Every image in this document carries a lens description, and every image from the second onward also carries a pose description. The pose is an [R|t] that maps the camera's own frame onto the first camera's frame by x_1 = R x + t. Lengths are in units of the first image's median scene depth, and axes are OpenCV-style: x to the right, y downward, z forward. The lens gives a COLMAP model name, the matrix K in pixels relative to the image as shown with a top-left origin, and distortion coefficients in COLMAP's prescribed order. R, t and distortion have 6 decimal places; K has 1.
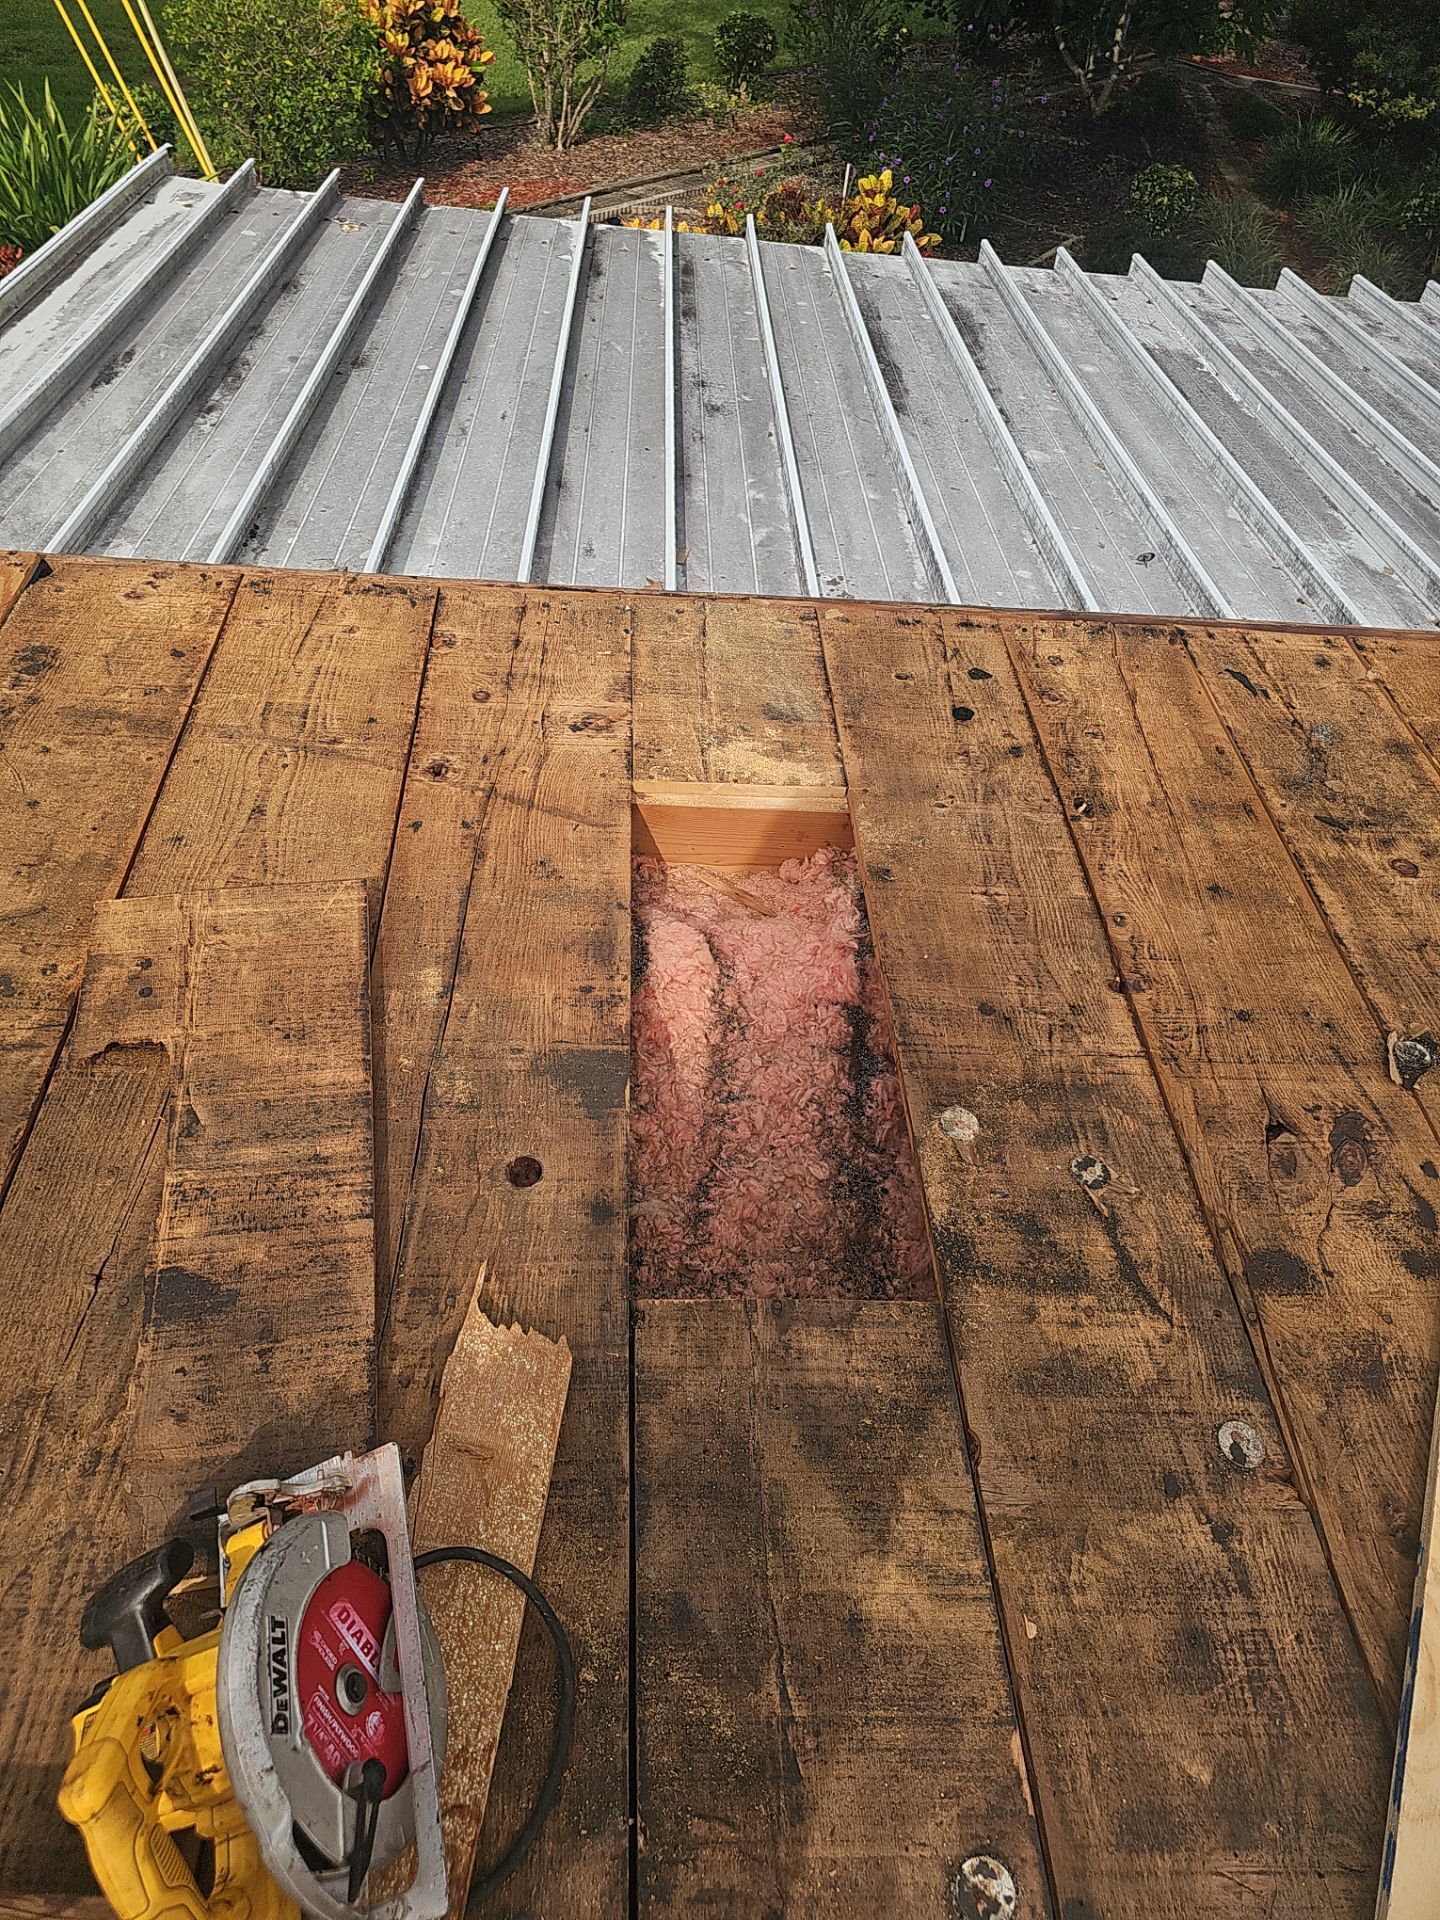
lens RADIAL K [[1240.4, 0, 685.9], [0, 1240.4, 948.6], [0, 0, 1]] dist [0.037600, -0.027740]
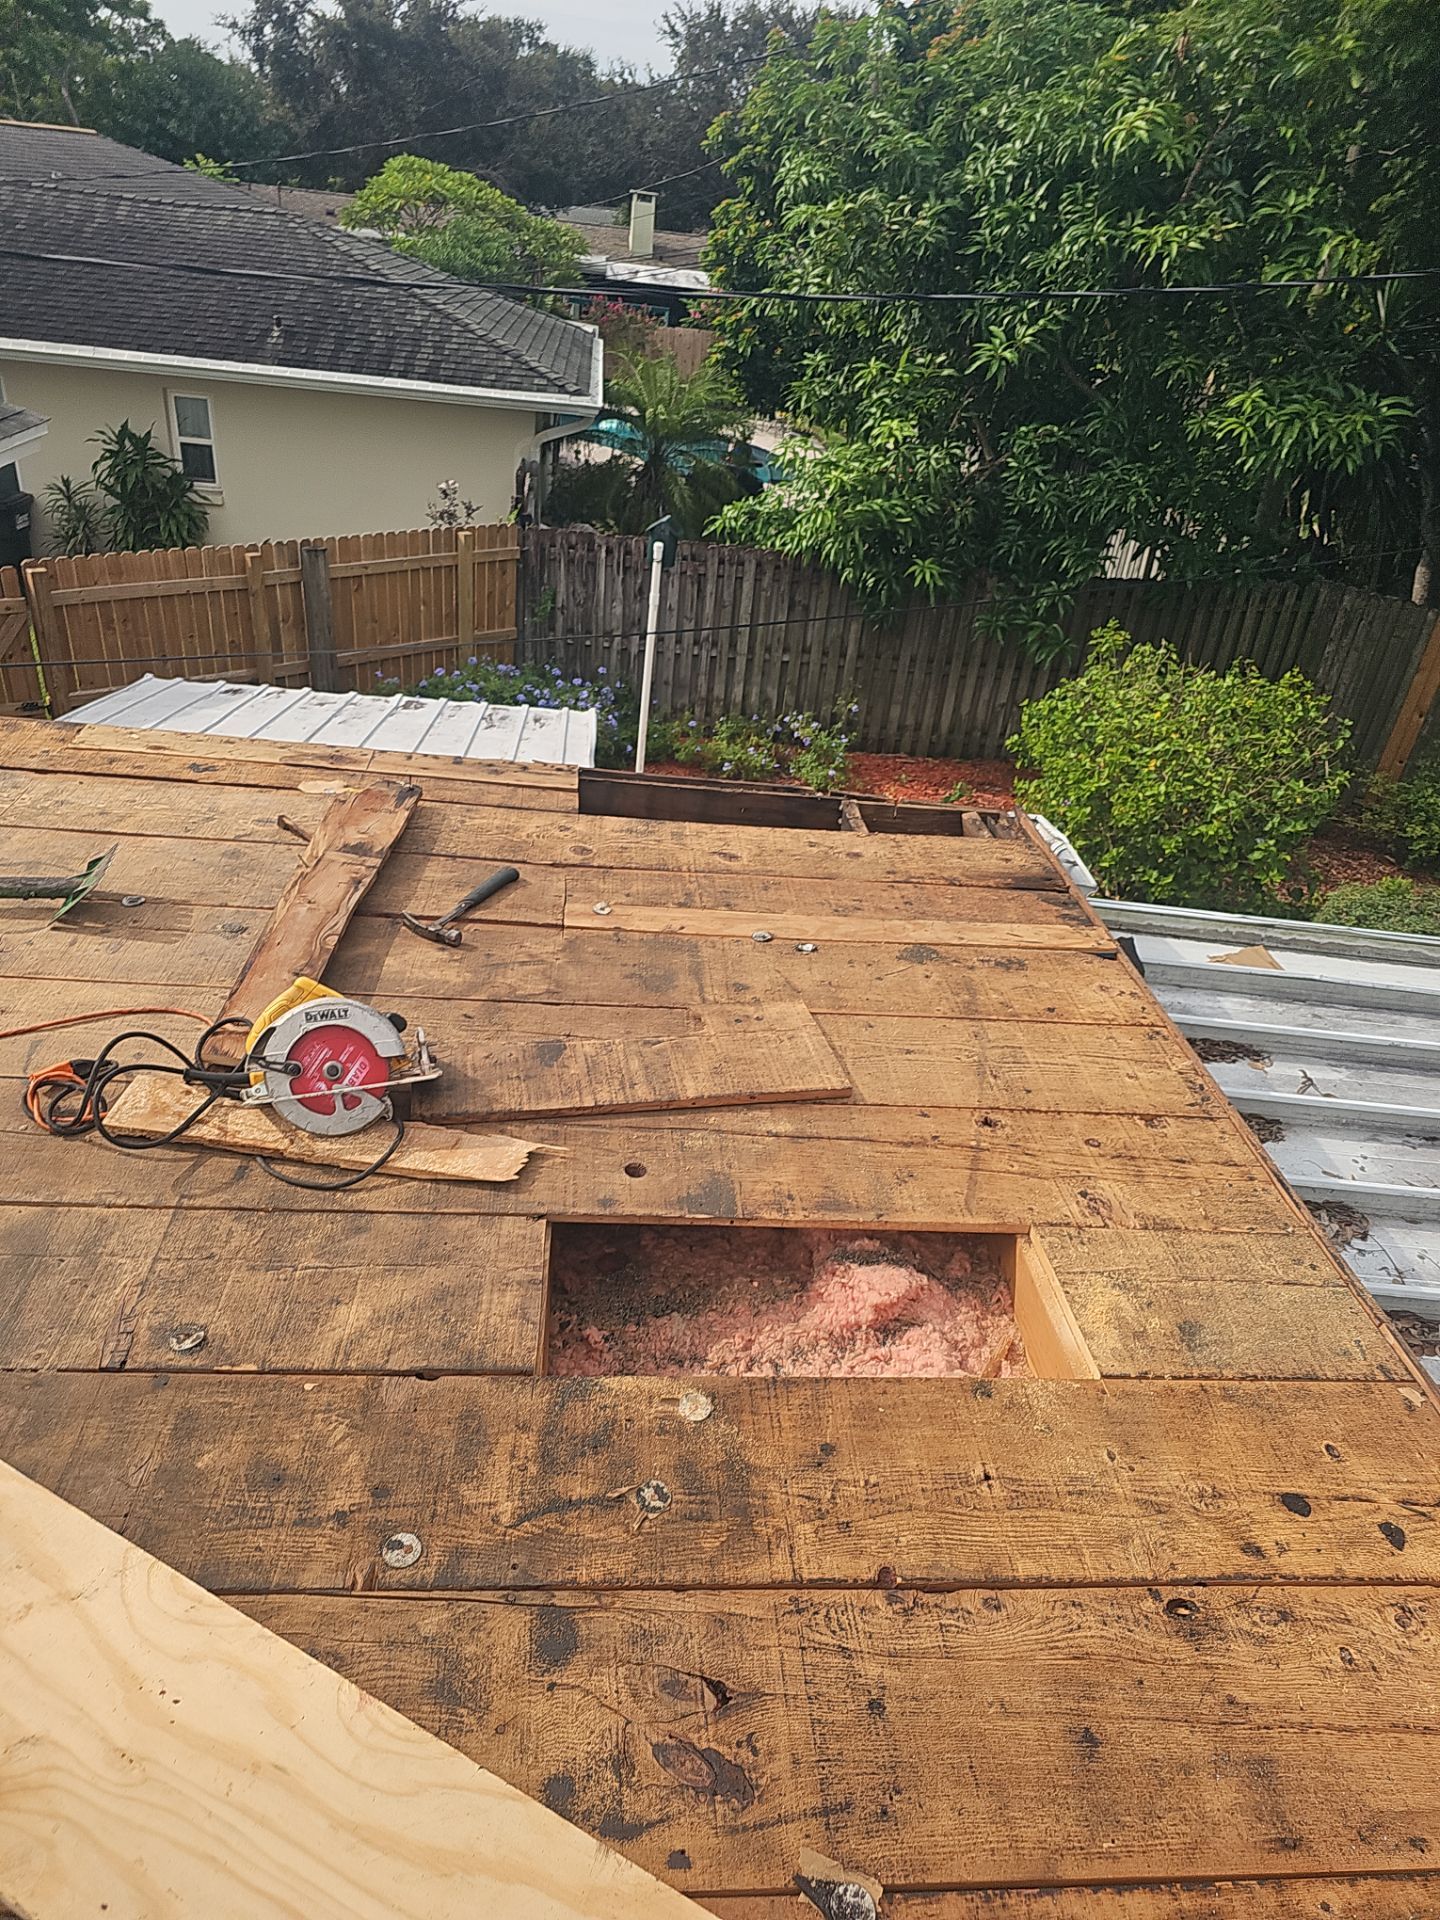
lens RADIAL K [[1240.4, 0, 721.1], [0, 1240.4, 994.8], [0, 0, 1]] dist [0.037600, -0.027740]
pose [[0.043487, 0.449947, -0.891996, 1.044836], [-0.784683, 0.568011, 0.248265, -0.376725], [0.618370, 0.689138, 0.377766, 0.274933]]
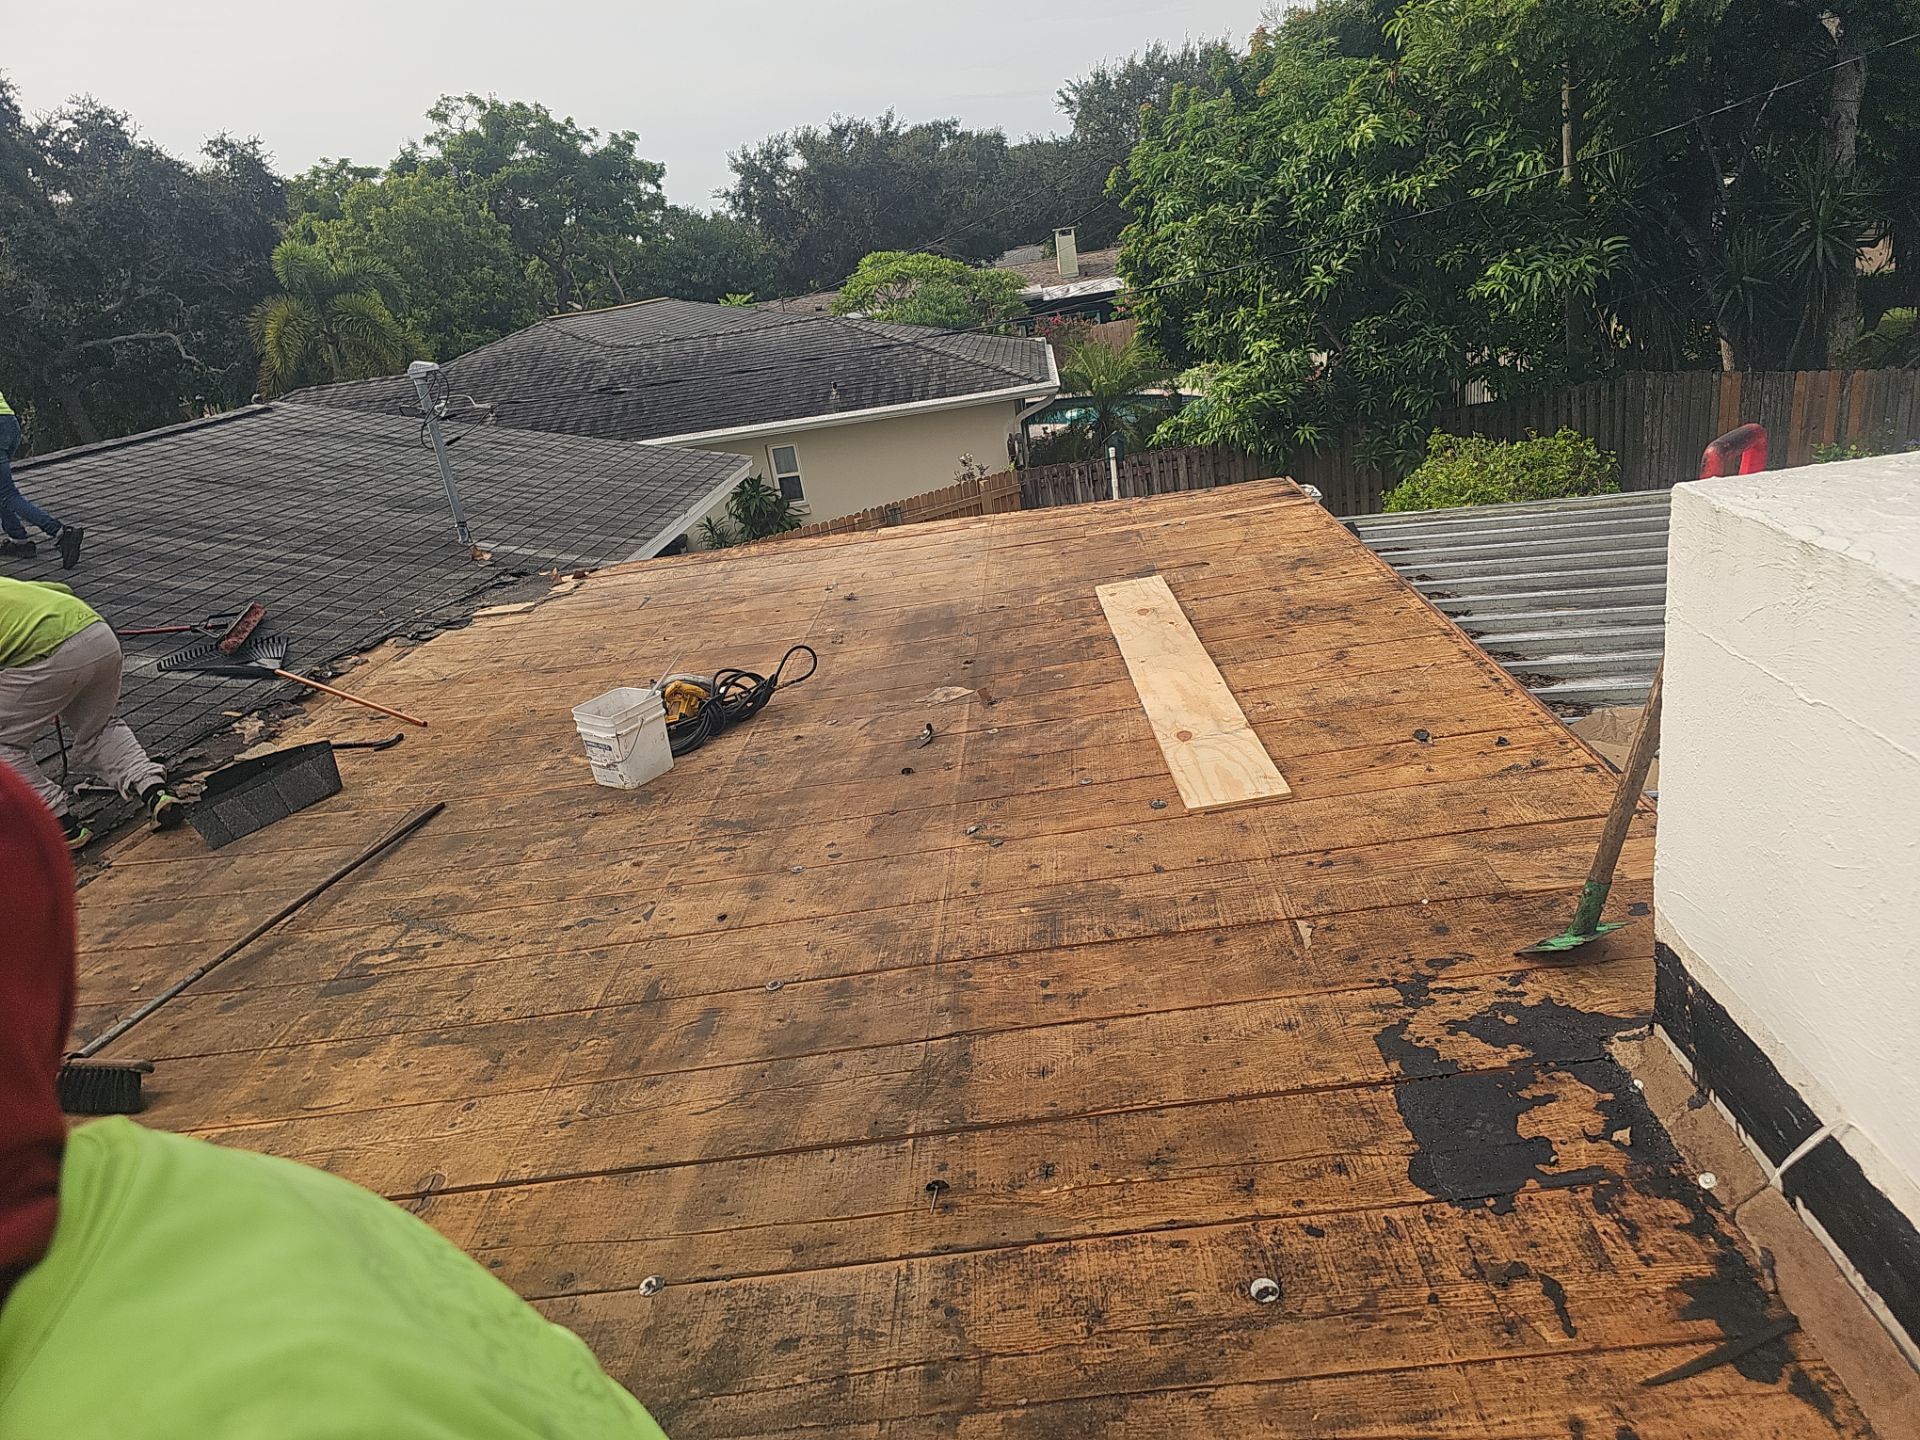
lens RADIAL K [[1240.4, 0, 963.5], [0, 1240.4, 716.9], [0, 0, 1]] dist [0.037600, -0.027740]
pose [[-0.105704, 0.274939, -0.955633, 4.022803], [-0.619418, 0.733594, 0.279572, -0.320575], [0.777912, 0.621489, 0.092758, 0.381761]]
